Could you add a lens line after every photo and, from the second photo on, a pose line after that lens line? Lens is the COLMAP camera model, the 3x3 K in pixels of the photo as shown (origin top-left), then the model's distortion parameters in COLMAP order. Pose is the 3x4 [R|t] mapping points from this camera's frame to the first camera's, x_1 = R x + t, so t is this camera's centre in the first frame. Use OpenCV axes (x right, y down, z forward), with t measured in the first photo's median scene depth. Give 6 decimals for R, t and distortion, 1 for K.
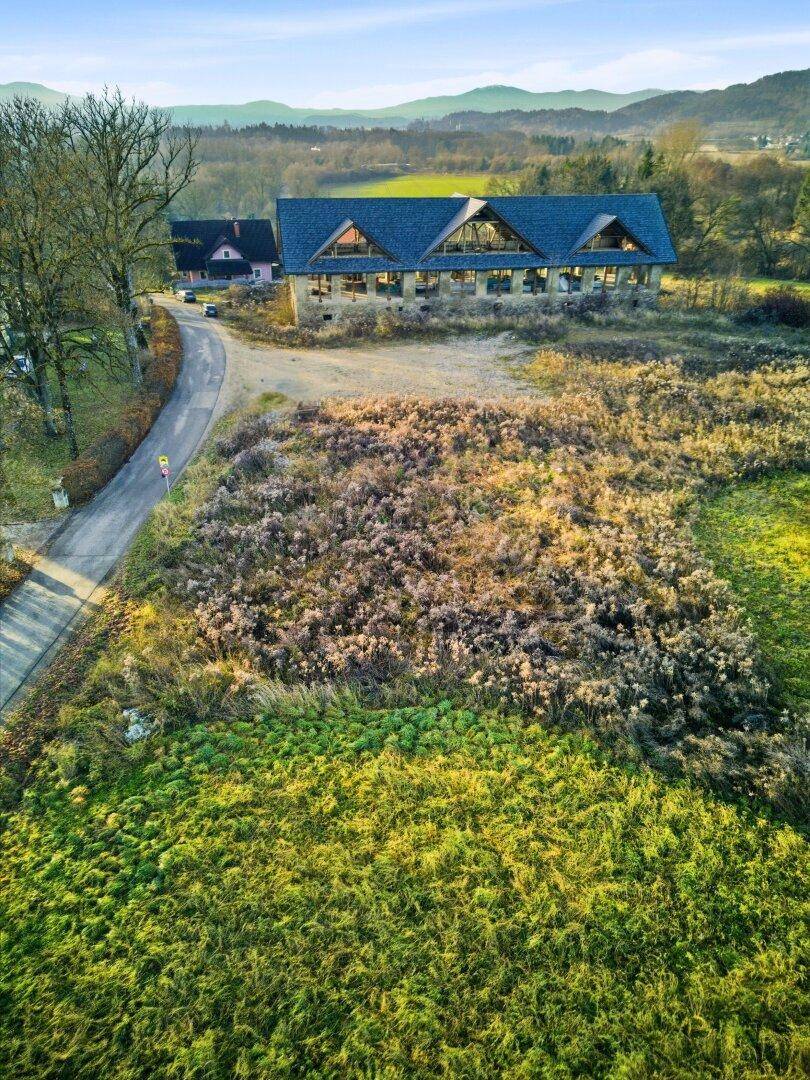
lens RADIAL K [[755.3, 0, 405.9], [0, 755.3, 542.2], [0, 0, 1]] dist [0.074767, -0.068145]
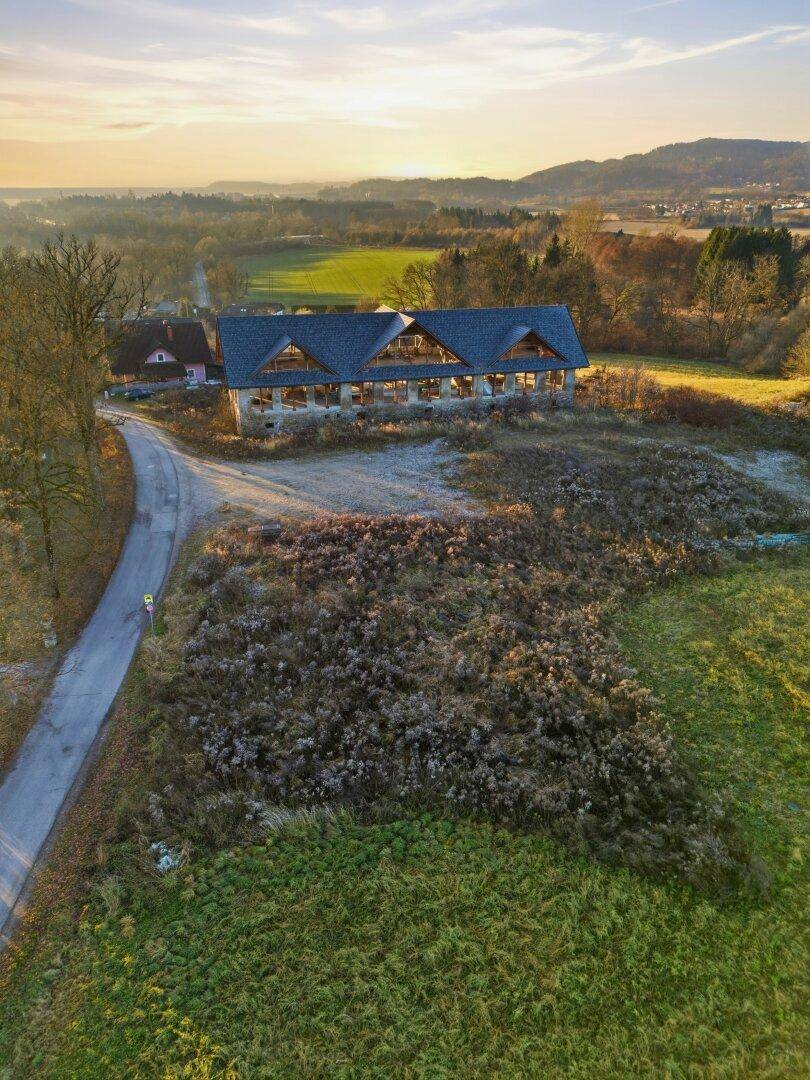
lens RADIAL K [[789.8, 0, 405.0], [0, 789.8, 540.0], [0, 0, 1]] dist [0.083508, -0.080268]
pose [[0.994608, -0.040588, 0.095429, -0.067691], [0.048513, 0.995431, -0.082246, -0.094867], [-0.091654, 0.086433, 0.992033, -0.221941]]
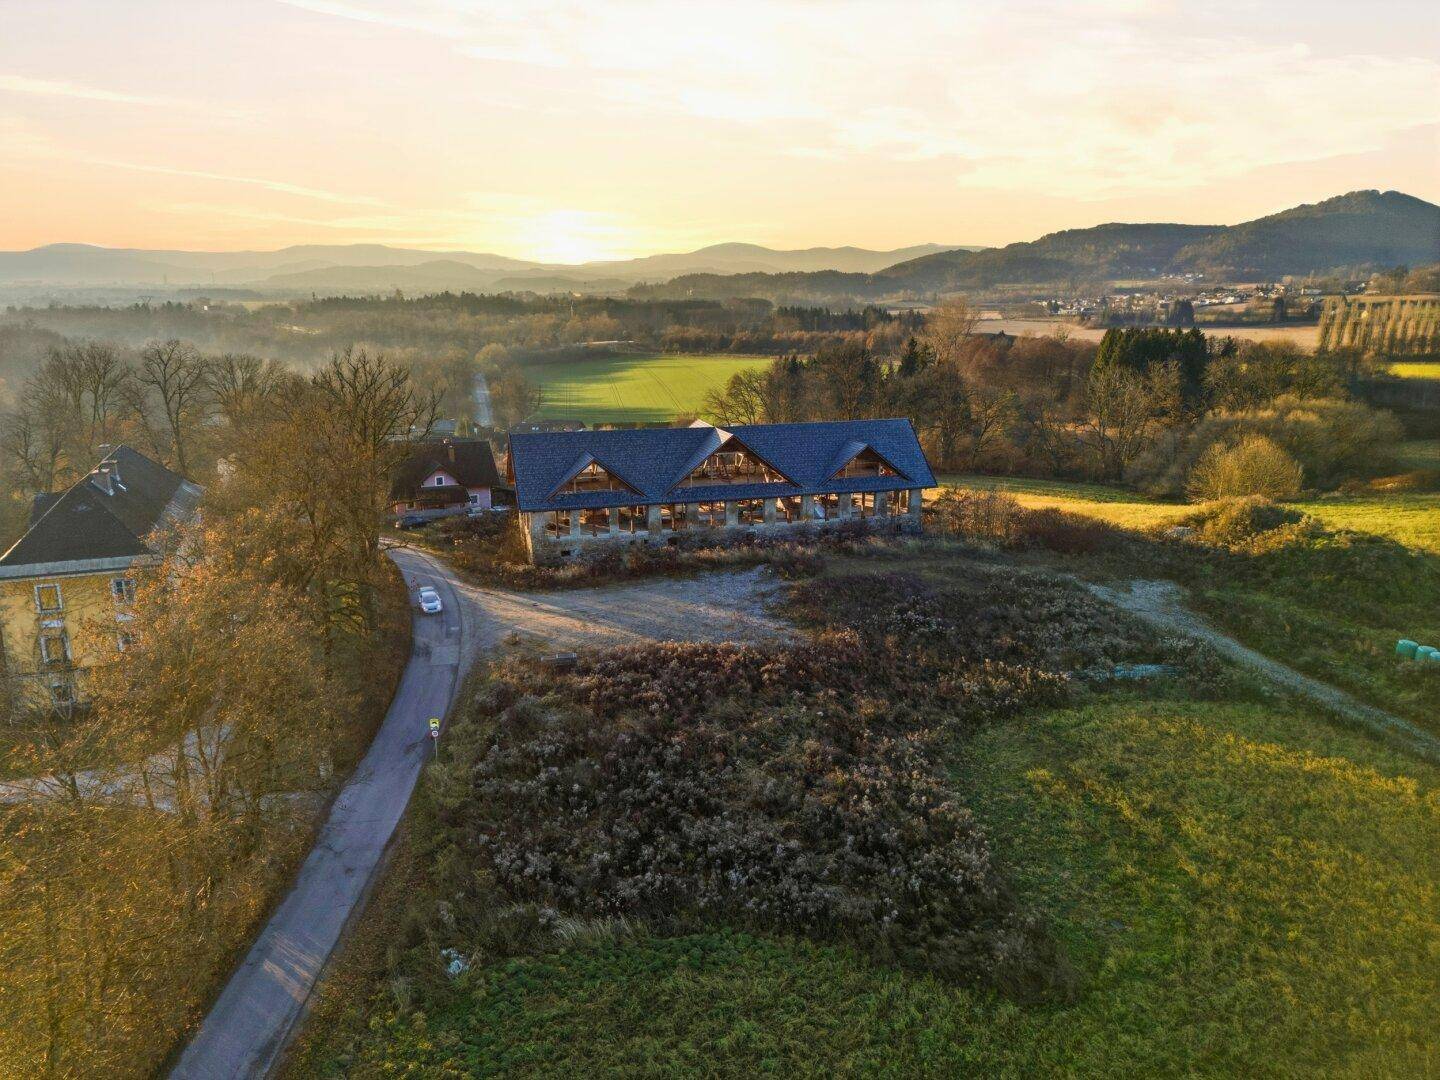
lens RADIAL K [[1053.1, 0, 718.8], [0, 1053.1, 527.0], [0, 0, 1]] dist [0.083508, -0.080268]
pose [[0.996104, -0.027481, 0.083797, -0.062303], [0.049079, 0.962210, -0.267850, 0.048924], [-0.073269, 0.270919, 0.959810, -0.559963]]
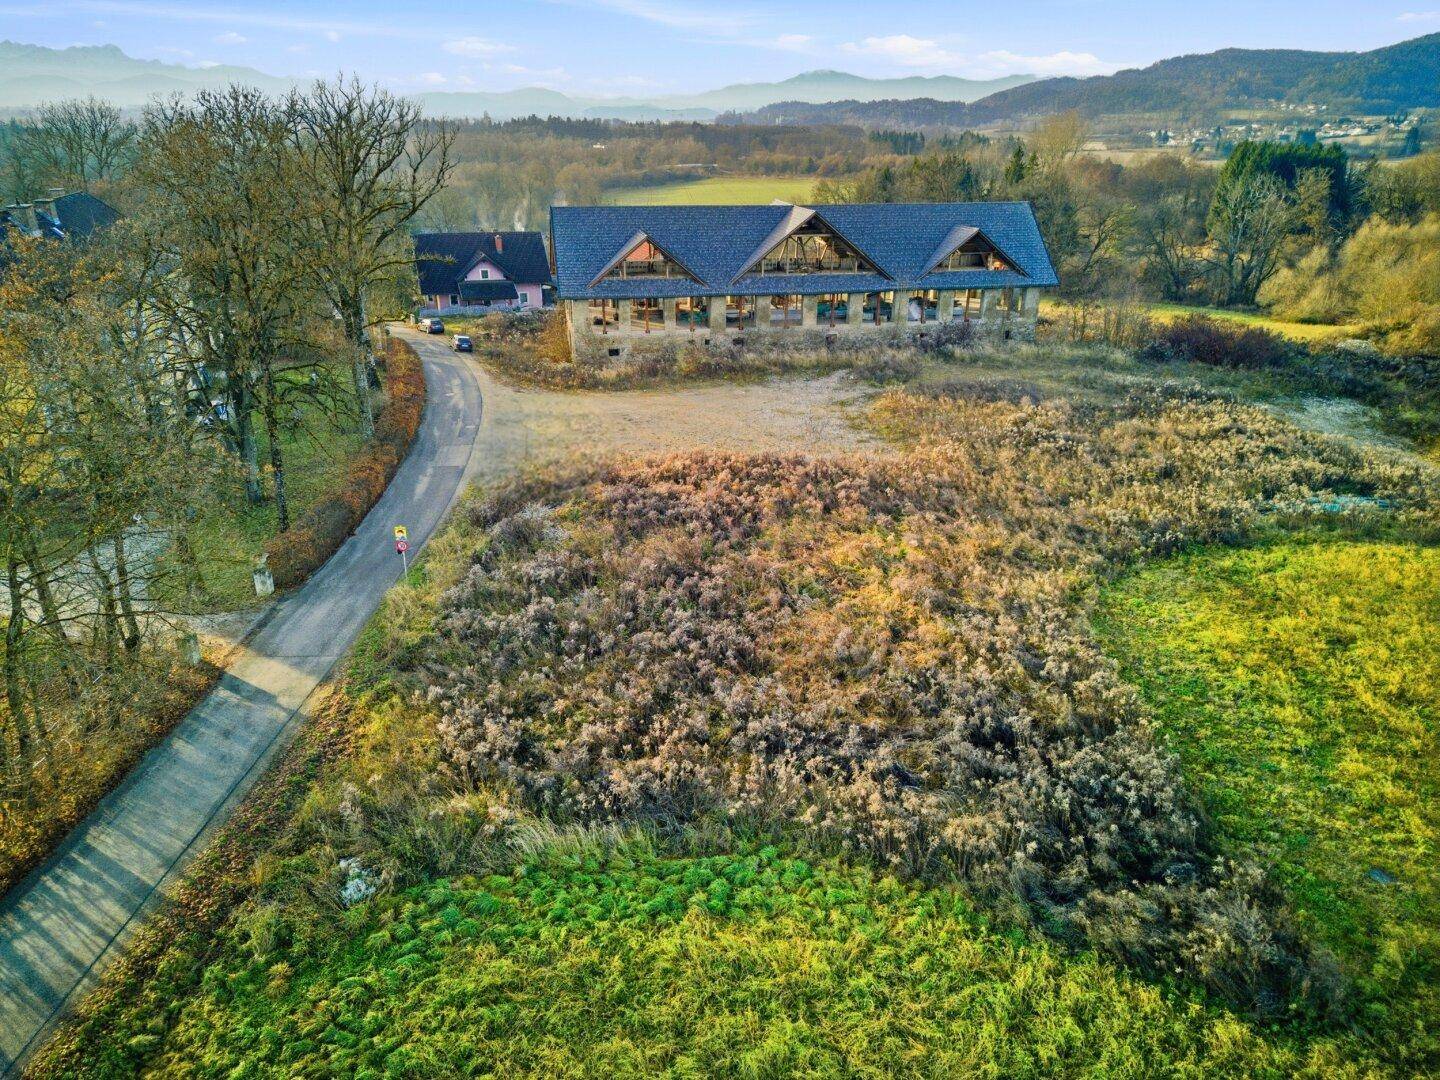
lens RADIAL K [[1007.0, 0, 719.0], [0, 1007.0, 533.7], [0, 0, 1]] dist [0.074767, -0.068145]
pose [[0.999983, -0.001412, 0.005687, -0.002393], [0.002028, 0.993940, -0.109901, 0.009763], [-0.005498, 0.109910, 0.993926, -0.026238]]
